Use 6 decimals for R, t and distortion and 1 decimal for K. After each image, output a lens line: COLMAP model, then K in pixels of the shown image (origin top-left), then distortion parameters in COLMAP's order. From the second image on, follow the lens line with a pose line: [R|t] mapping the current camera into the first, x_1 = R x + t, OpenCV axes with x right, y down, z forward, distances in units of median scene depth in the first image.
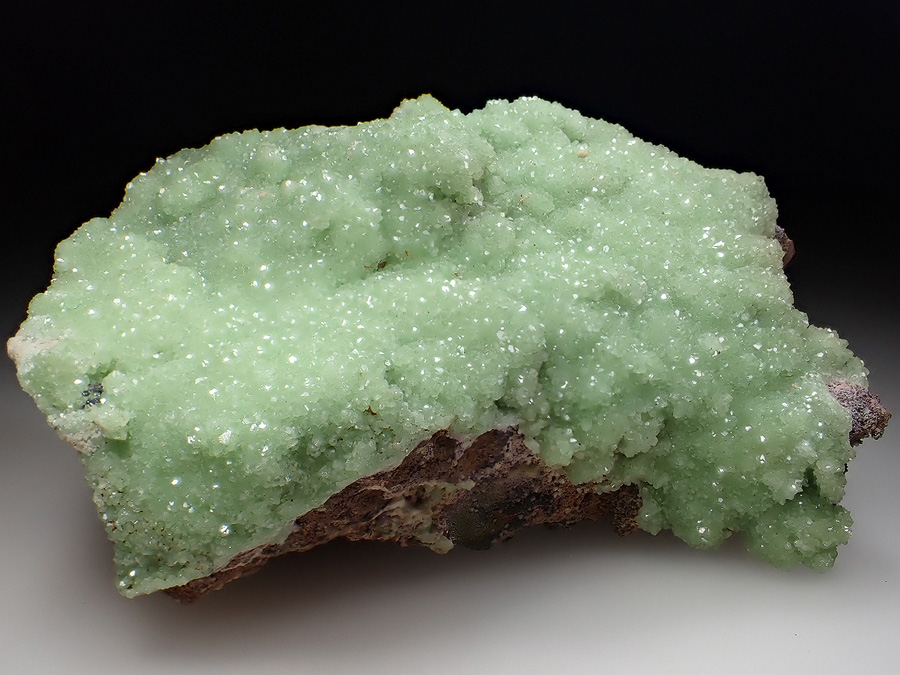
lens RADIAL K [[834.0, 0, 449.6], [0, 834.0, 335.8], [0, 0, 1]] dist [0.001959, 0.000000]
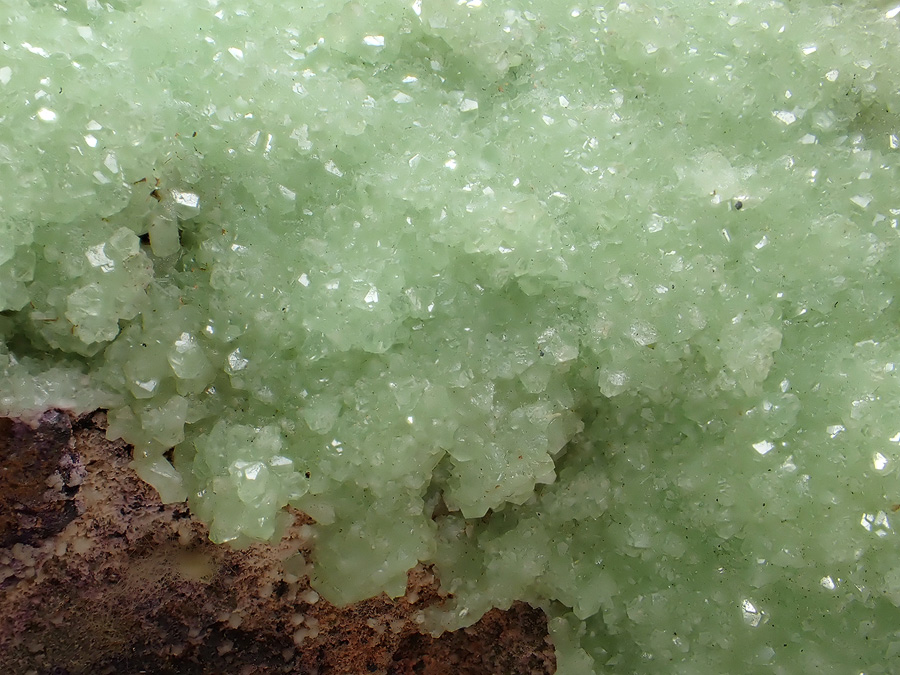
lens RADIAL K [[1196.6, 0, 450.5], [0, 1196.6, 338.8], [0, 0, 1]] dist [-0.013364, 0.000000]
pose [[0.998297, -0.012144, -0.057054, 0.233714], [0.007565, 0.996783, -0.079793, 0.111644], [0.057840, 0.079225, 0.995177, 0.516896]]
